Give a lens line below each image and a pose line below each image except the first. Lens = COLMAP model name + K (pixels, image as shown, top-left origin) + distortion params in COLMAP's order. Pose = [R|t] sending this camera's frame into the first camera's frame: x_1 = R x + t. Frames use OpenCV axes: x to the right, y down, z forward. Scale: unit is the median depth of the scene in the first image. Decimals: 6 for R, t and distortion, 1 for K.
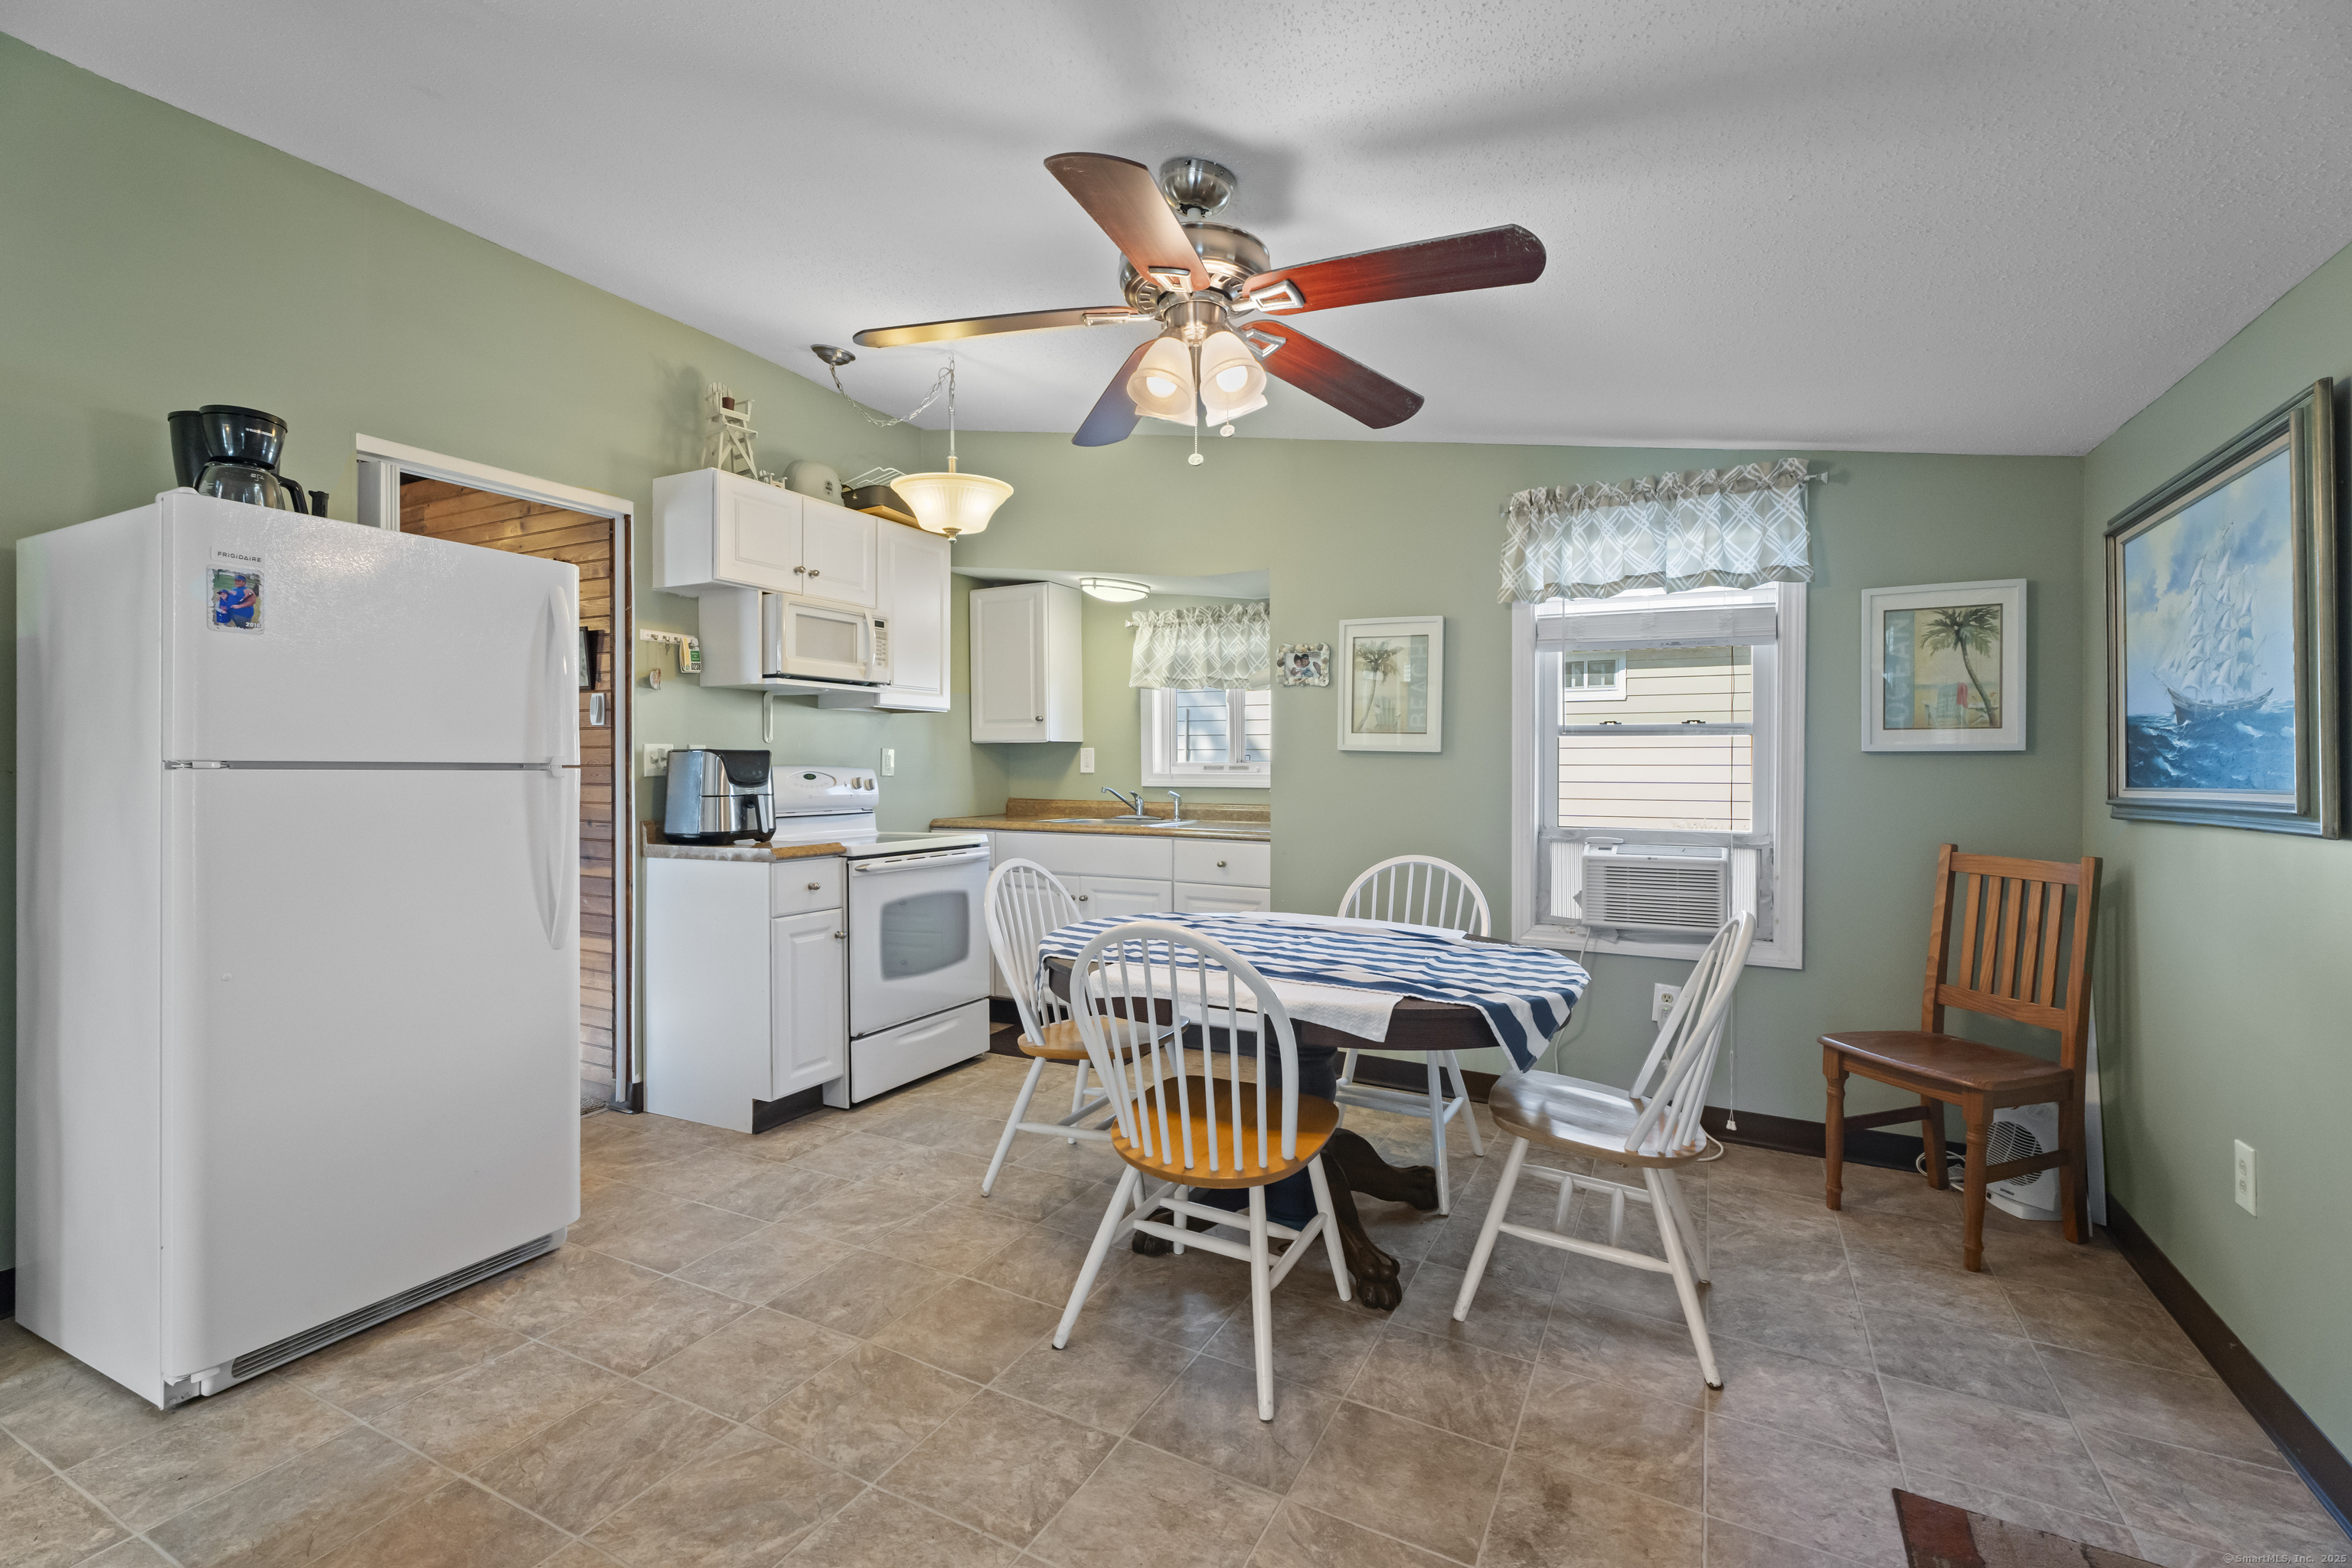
lens RADIAL K [[1042.8, 0, 1176.0], [0, 1042.8, 784.0], [0, 0, 1]] dist [0.001349, 0.000157]
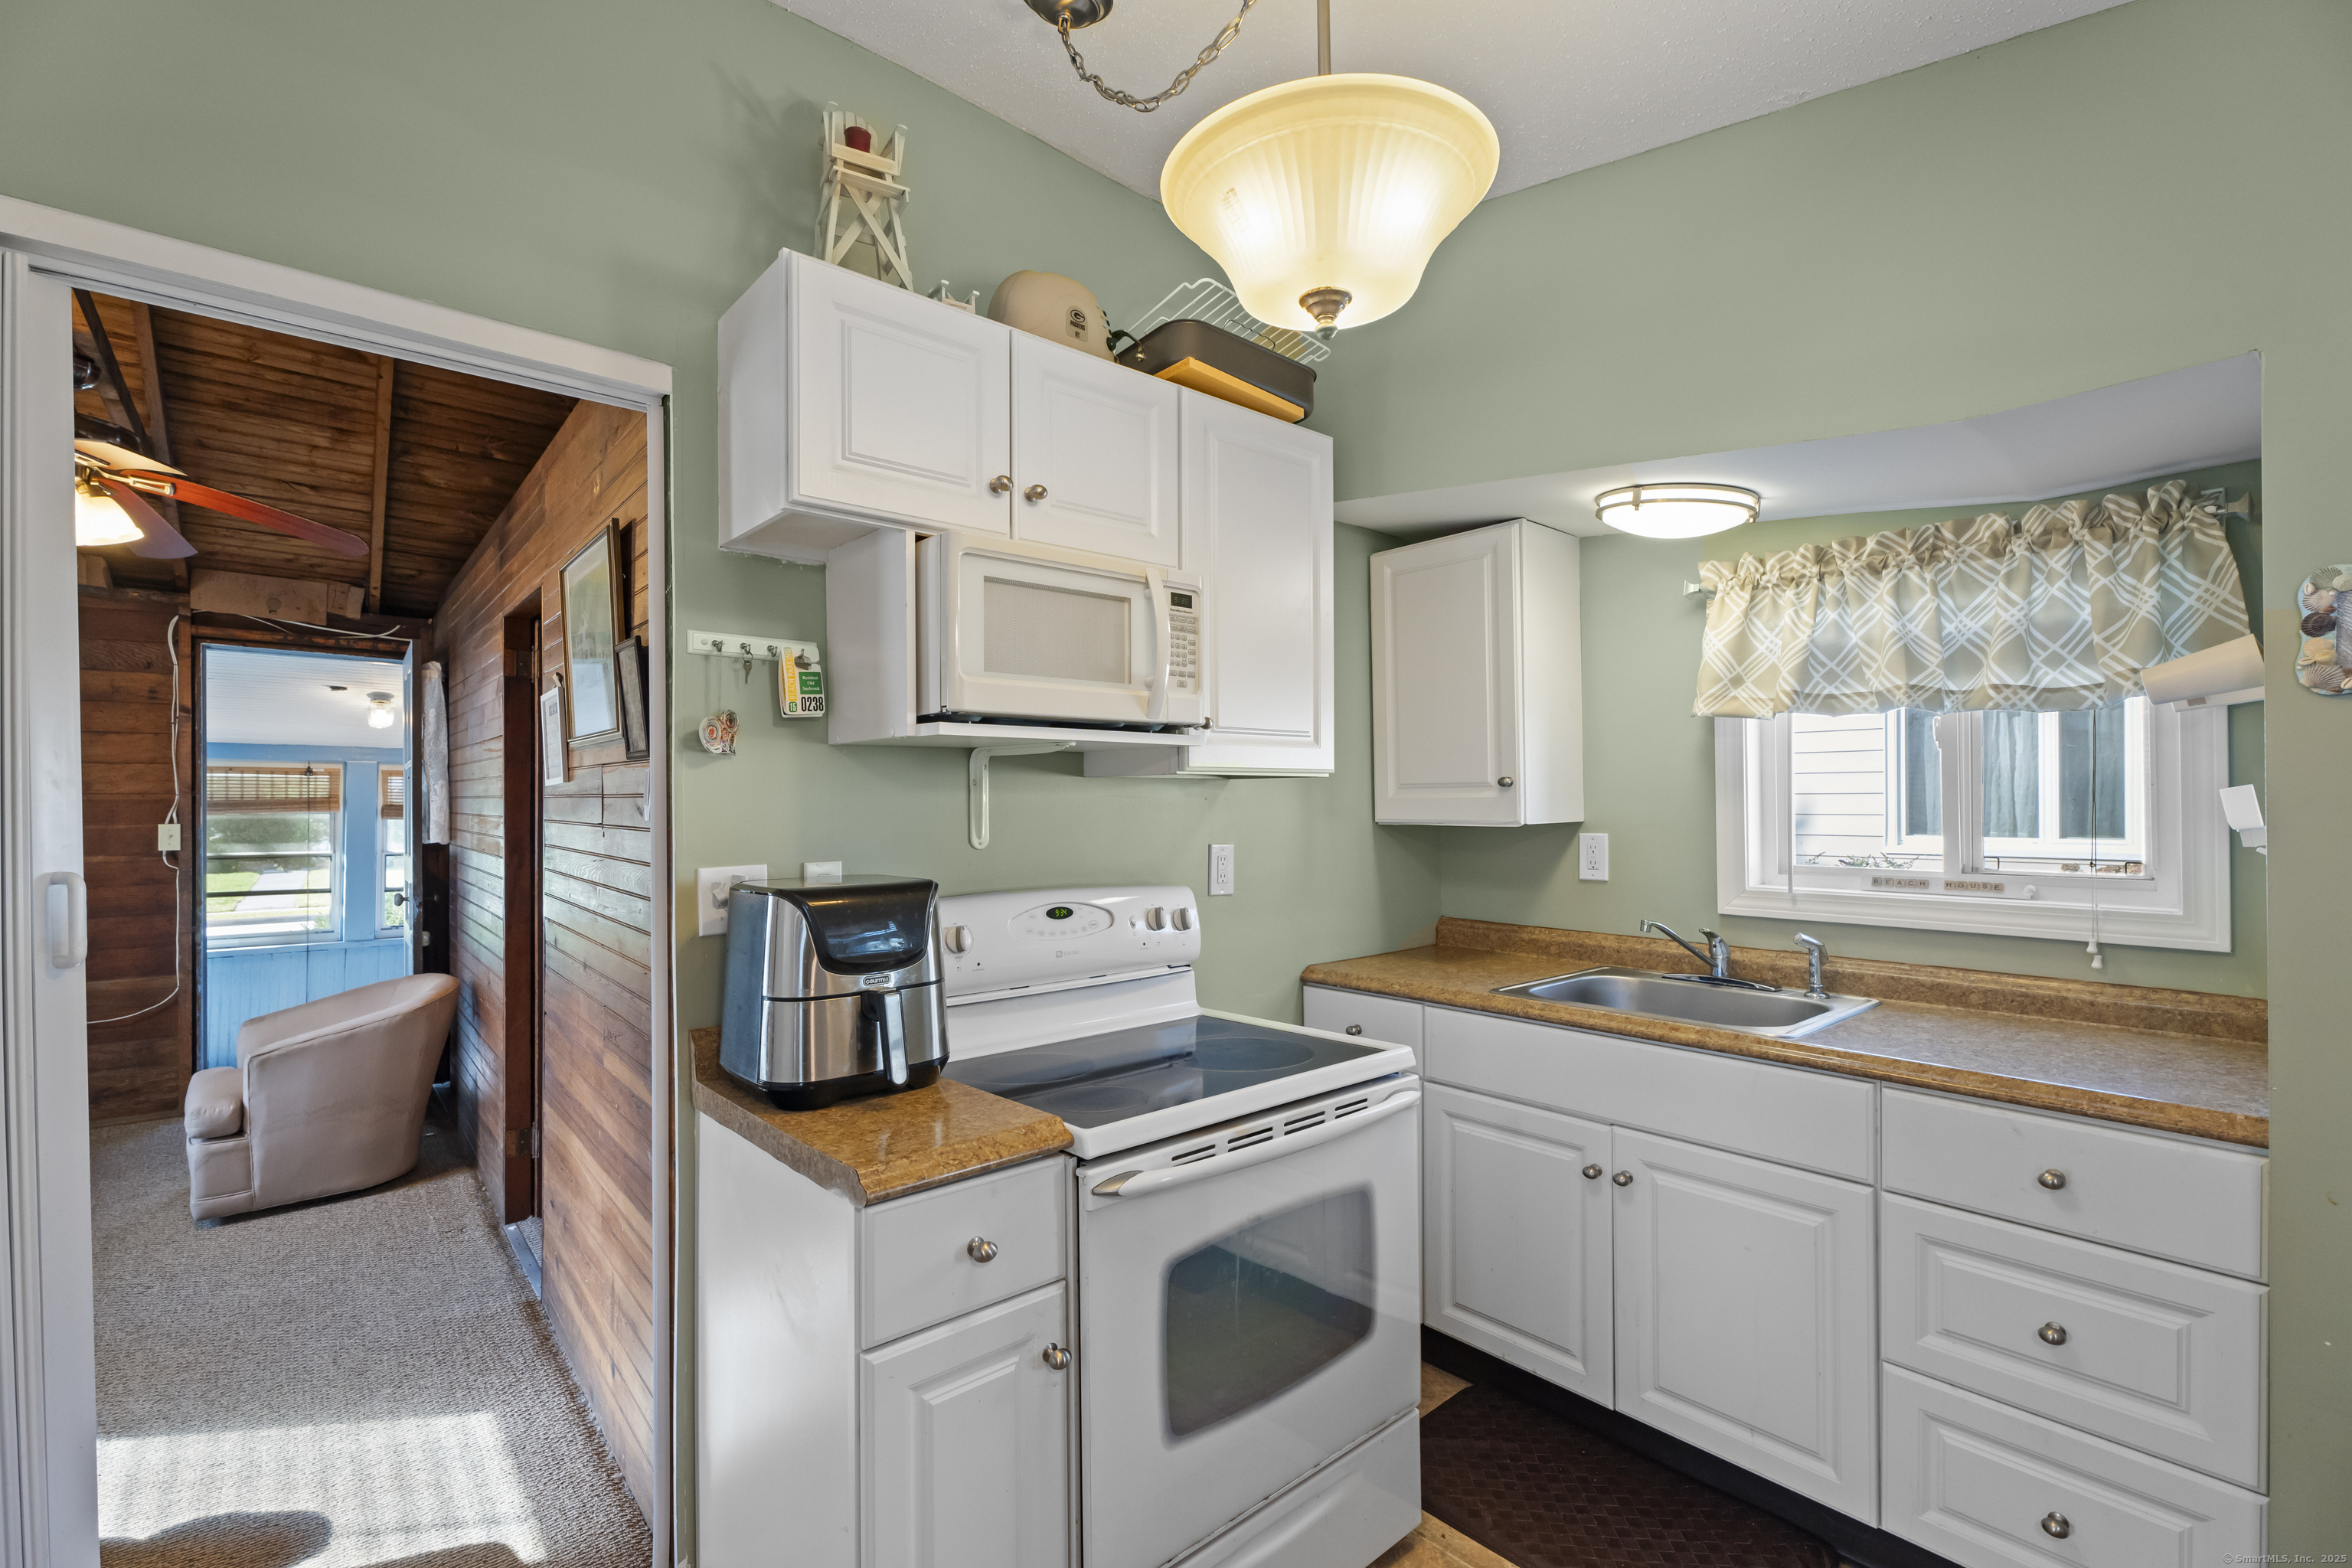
lens RADIAL K [[1042.8, 0, 1176.0], [0, 1042.8, 784.0], [0, 0, 1]] dist [0.001349, 0.000157]
pose [[0.929291, -0.011521, -0.369169, -0.107532], [-0.000762, 0.999451, -0.033109, -0.051924], [0.369348, 0.031049, 0.928772, 0.534155]]
